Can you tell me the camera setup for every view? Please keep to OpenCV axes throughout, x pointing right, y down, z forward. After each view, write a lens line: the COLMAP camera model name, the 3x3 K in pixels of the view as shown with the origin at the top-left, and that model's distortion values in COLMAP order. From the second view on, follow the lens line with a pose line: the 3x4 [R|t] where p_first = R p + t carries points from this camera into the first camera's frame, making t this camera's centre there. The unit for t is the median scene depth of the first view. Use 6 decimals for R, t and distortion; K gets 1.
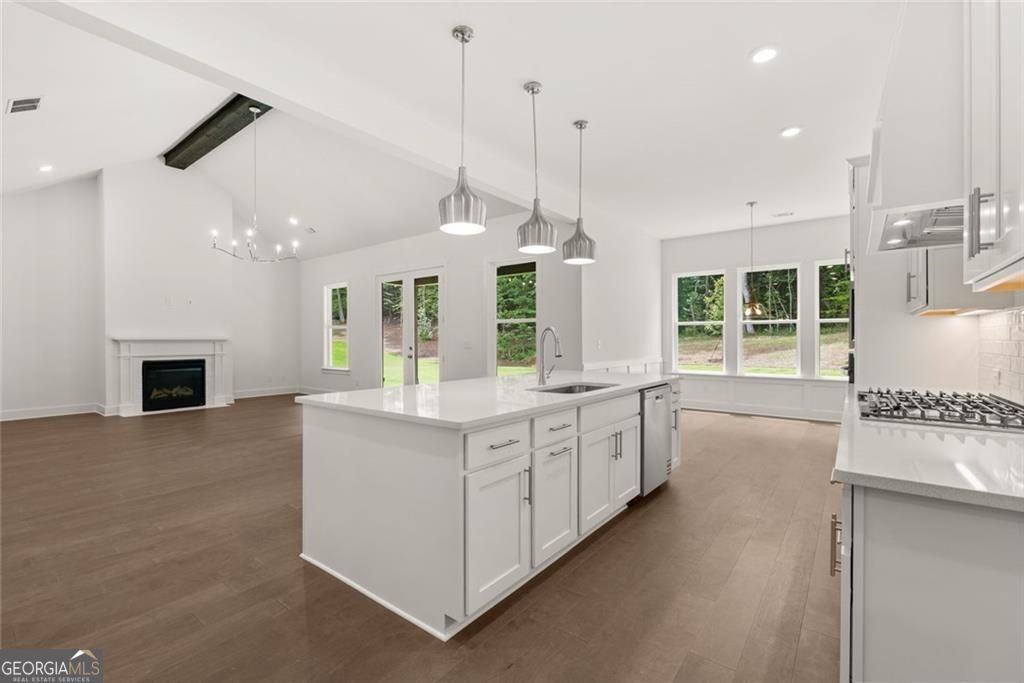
lens RADIAL K [[445.4, 0, 506.1], [0, 445.4, 343.3], [0, 0, 1]] dist [-0.004475, 0.000836]
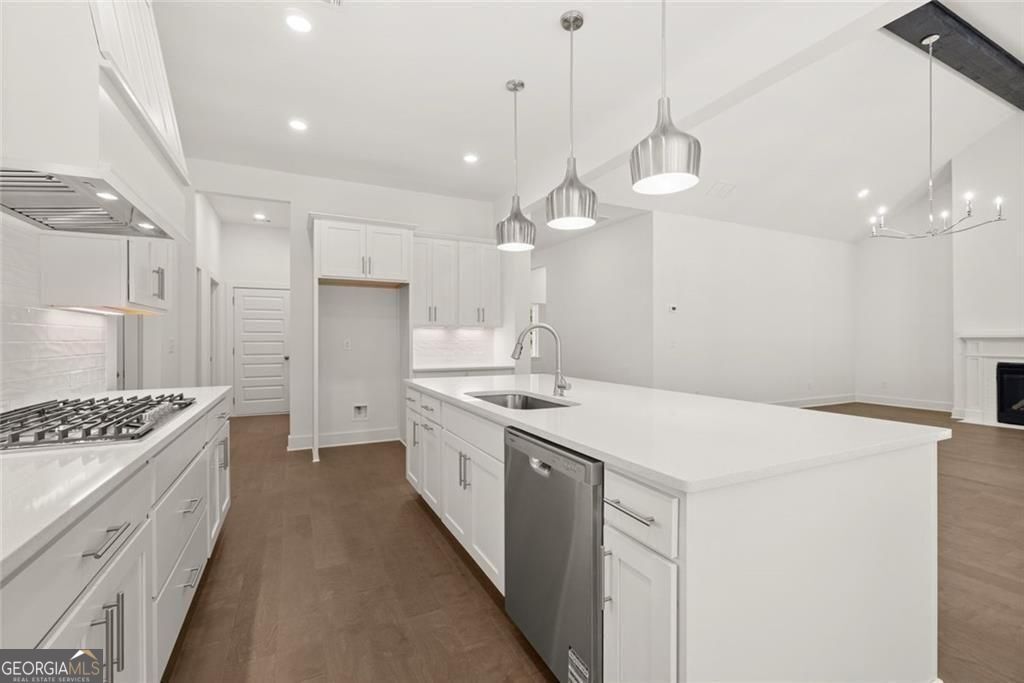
lens RADIAL K [[445.4, 0, 509.5], [0, 445.4, 342.9], [0, 0, 1]] dist [-0.004475, 0.000836]
pose [[-0.442151, 0.009808, -0.896887, 0.328190], [-0.005728, 0.999889, 0.013758, -0.003920], [0.896923, 0.011220, -0.442045, 0.502816]]
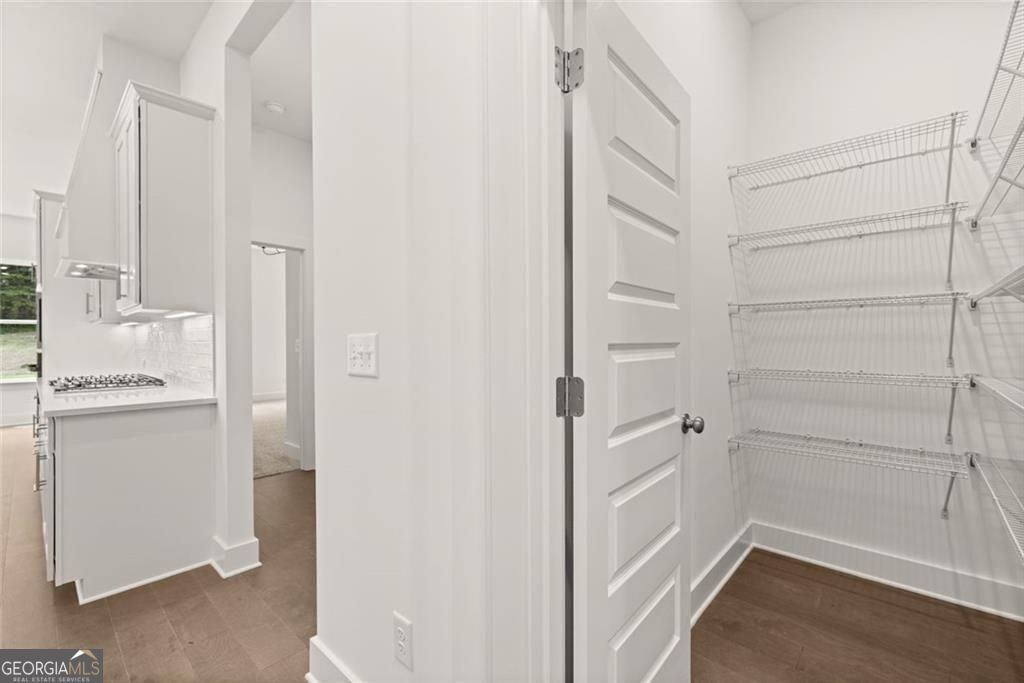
lens RADIAL K [[445.4, 0, 511.1], [0, 445.4, 342.8], [0, 0, 1]] dist [-0.004475, 0.000836]
pose [[0.078068, -0.001099, 0.996947, -0.532368], [0.007258, 0.999974, 0.000534, 0.007035], [-0.996922, 0.007194, 0.078073, -0.607813]]
